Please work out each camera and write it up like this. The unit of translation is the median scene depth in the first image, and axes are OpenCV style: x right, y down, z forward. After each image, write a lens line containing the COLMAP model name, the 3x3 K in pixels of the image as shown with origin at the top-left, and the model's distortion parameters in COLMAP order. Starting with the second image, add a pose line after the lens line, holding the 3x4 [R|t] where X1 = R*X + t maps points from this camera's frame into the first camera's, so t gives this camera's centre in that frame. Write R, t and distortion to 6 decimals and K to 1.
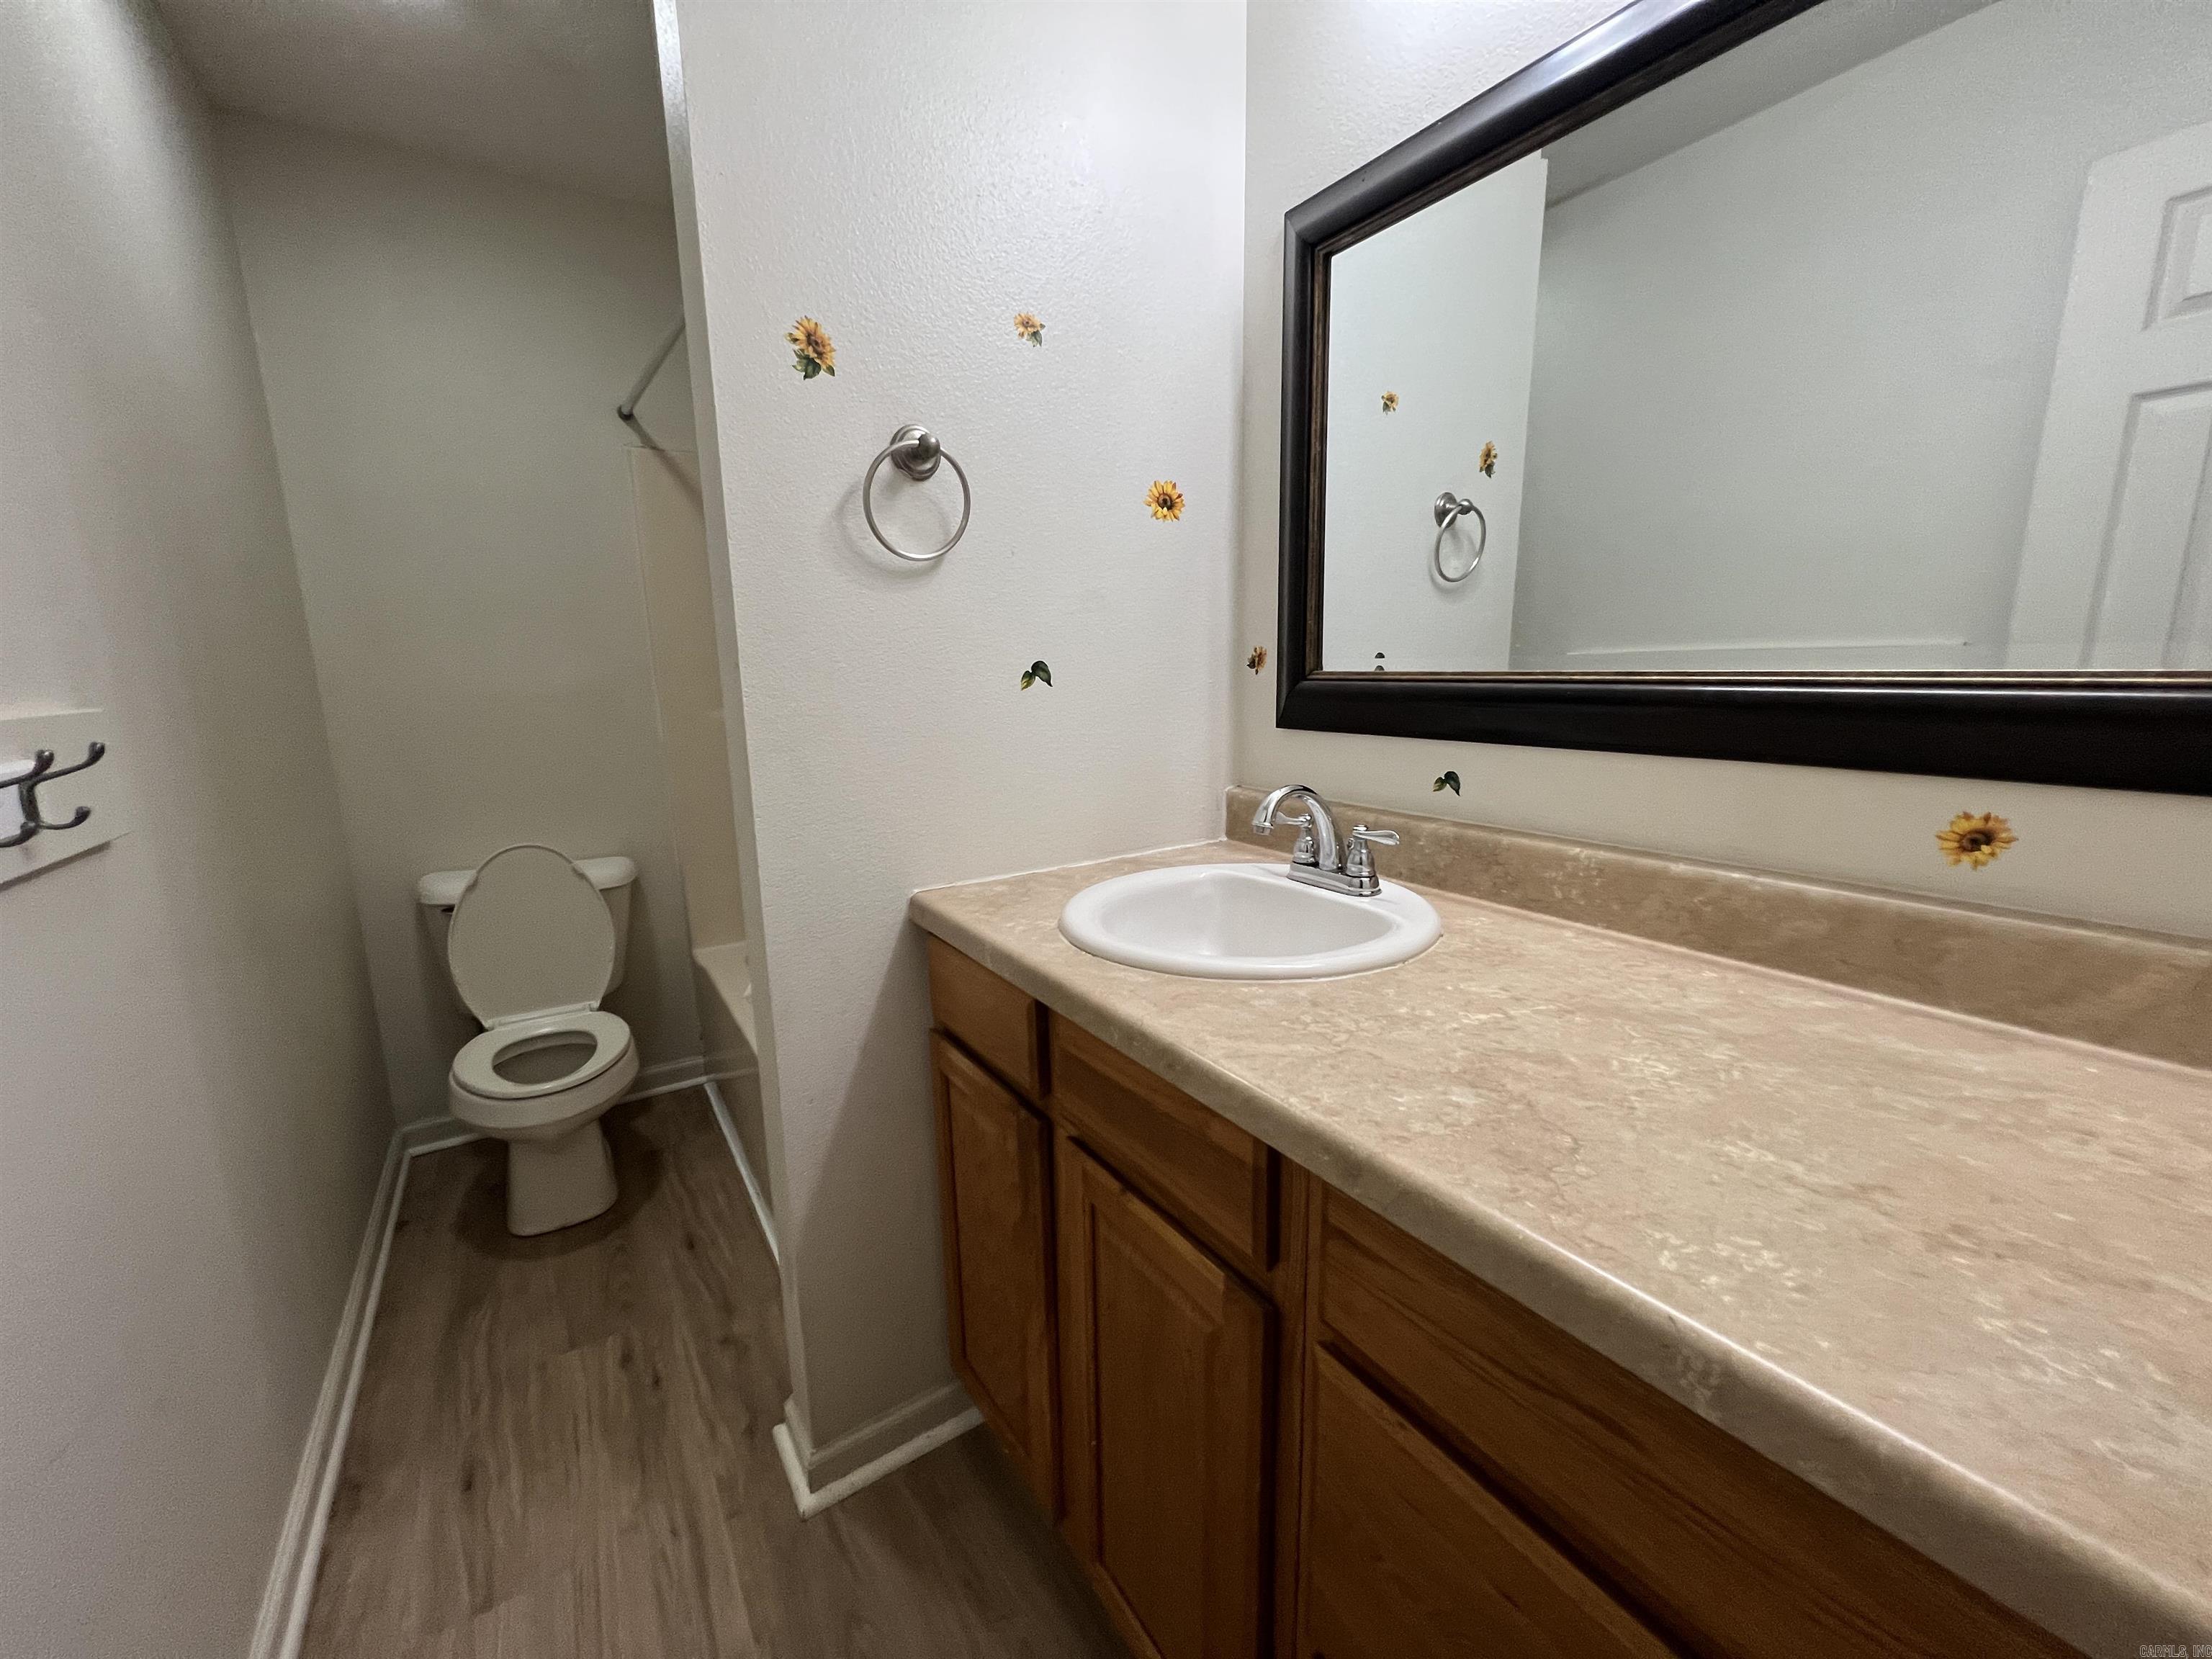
lens RADIAL K [[884.9, 0, 1100.7], [0, 884.9, 823.0], [0, 0, 1]] dist [-0.003961, 0.000363]
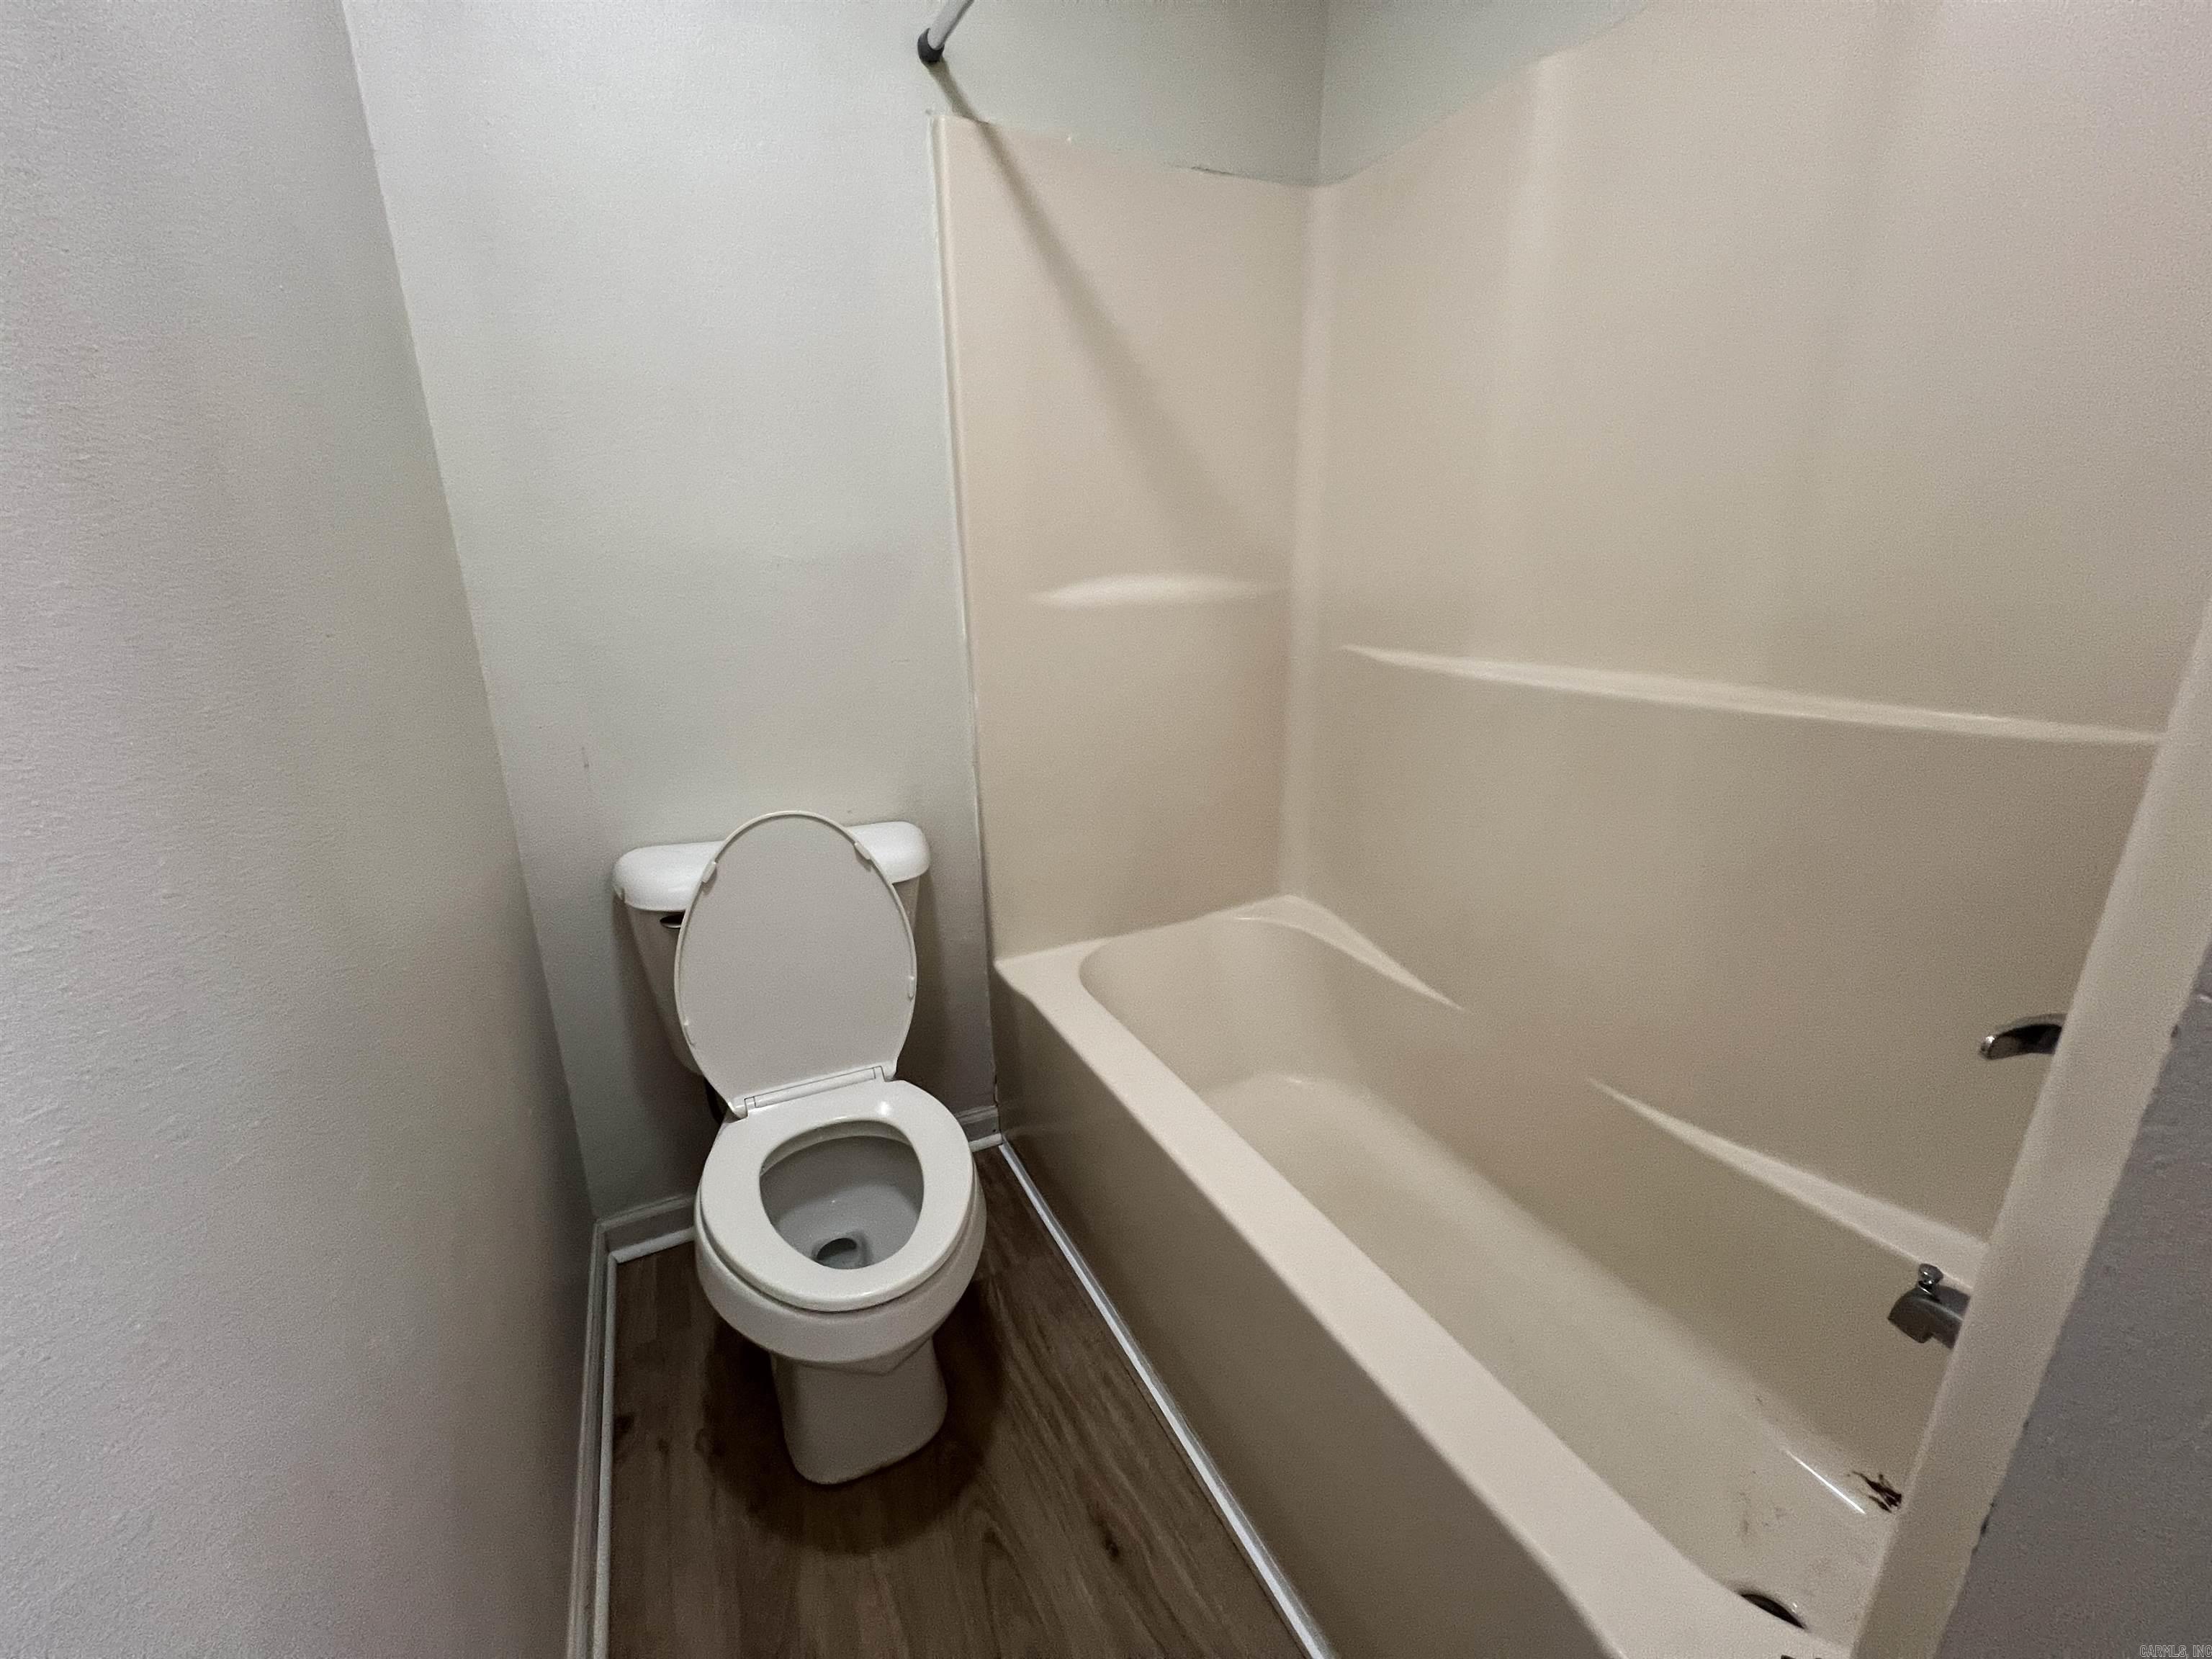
lens RADIAL K [[884.9, 0, 1100.7], [0, 884.9, 823.0], [0, 0, 1]] dist [-0.003961, 0.000363]
pose [[0.994574, 0.037391, -0.097075, -0.383821], [-0.026828, 0.993798, 0.107920, -0.039001], [0.100508, -0.104730, 0.989409, 0.432150]]
